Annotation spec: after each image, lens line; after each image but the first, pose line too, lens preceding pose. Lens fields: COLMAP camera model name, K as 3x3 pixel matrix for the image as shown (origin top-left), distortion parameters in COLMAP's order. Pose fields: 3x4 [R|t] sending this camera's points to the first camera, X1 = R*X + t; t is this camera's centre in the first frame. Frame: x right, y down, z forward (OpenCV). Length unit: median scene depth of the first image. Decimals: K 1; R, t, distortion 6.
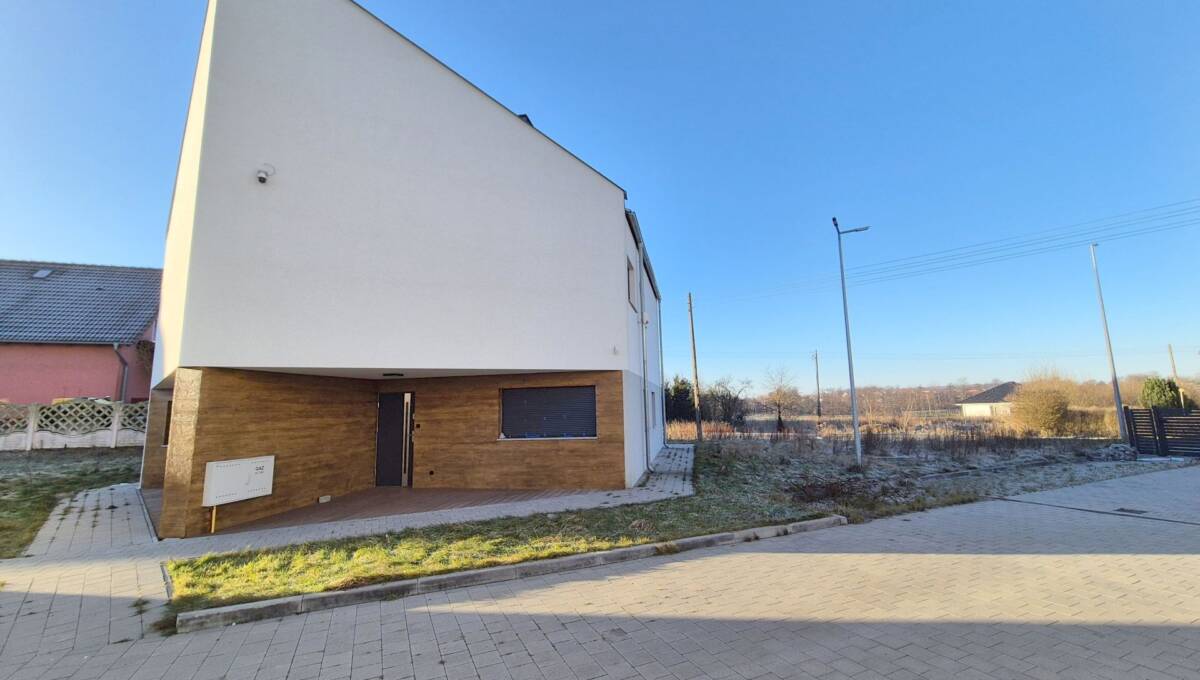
lens RADIAL K [[485.9, 0, 601.1], [0, 485.9, 335.5], [0, 0, 1]] dist [0.001728, -0.000445]
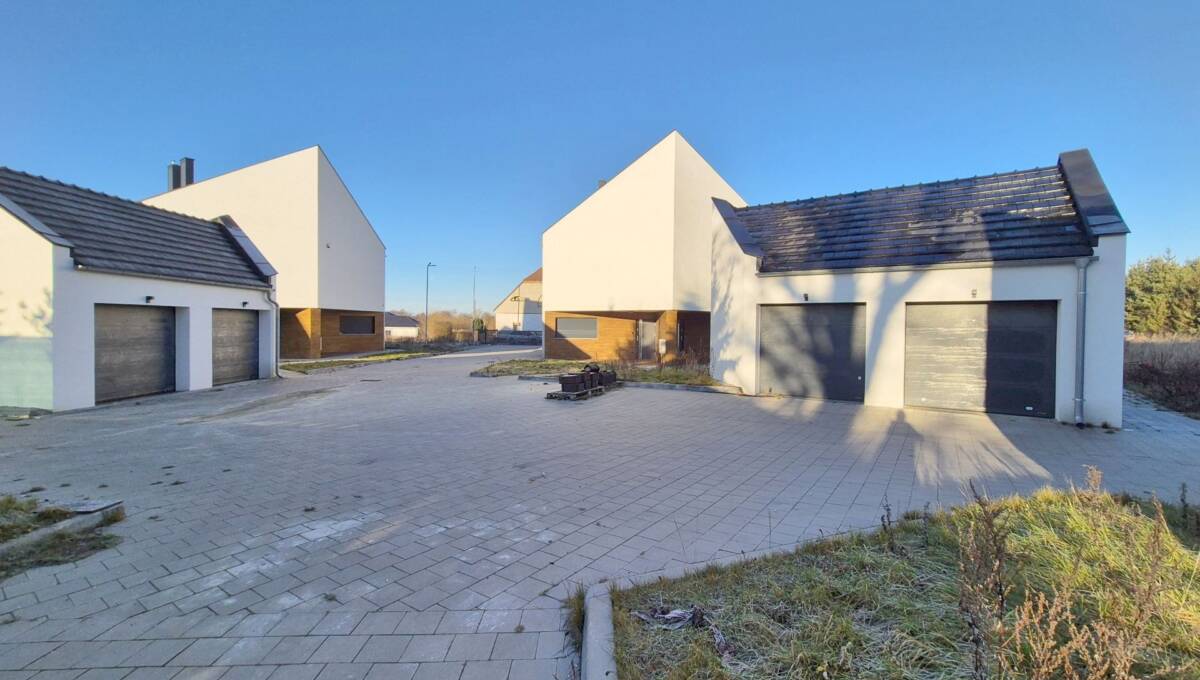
lens RADIAL K [[485.9, 0, 610.4], [0, 485.9, 333.0], [0, 0, 1]] dist [0.001728, -0.000445]
pose [[0.393847, 0.016727, 0.919024, -2.090381], [-0.157121, 0.986344, 0.049382, -0.161794], [-0.905648, -0.163847, 0.391097, -1.406628]]
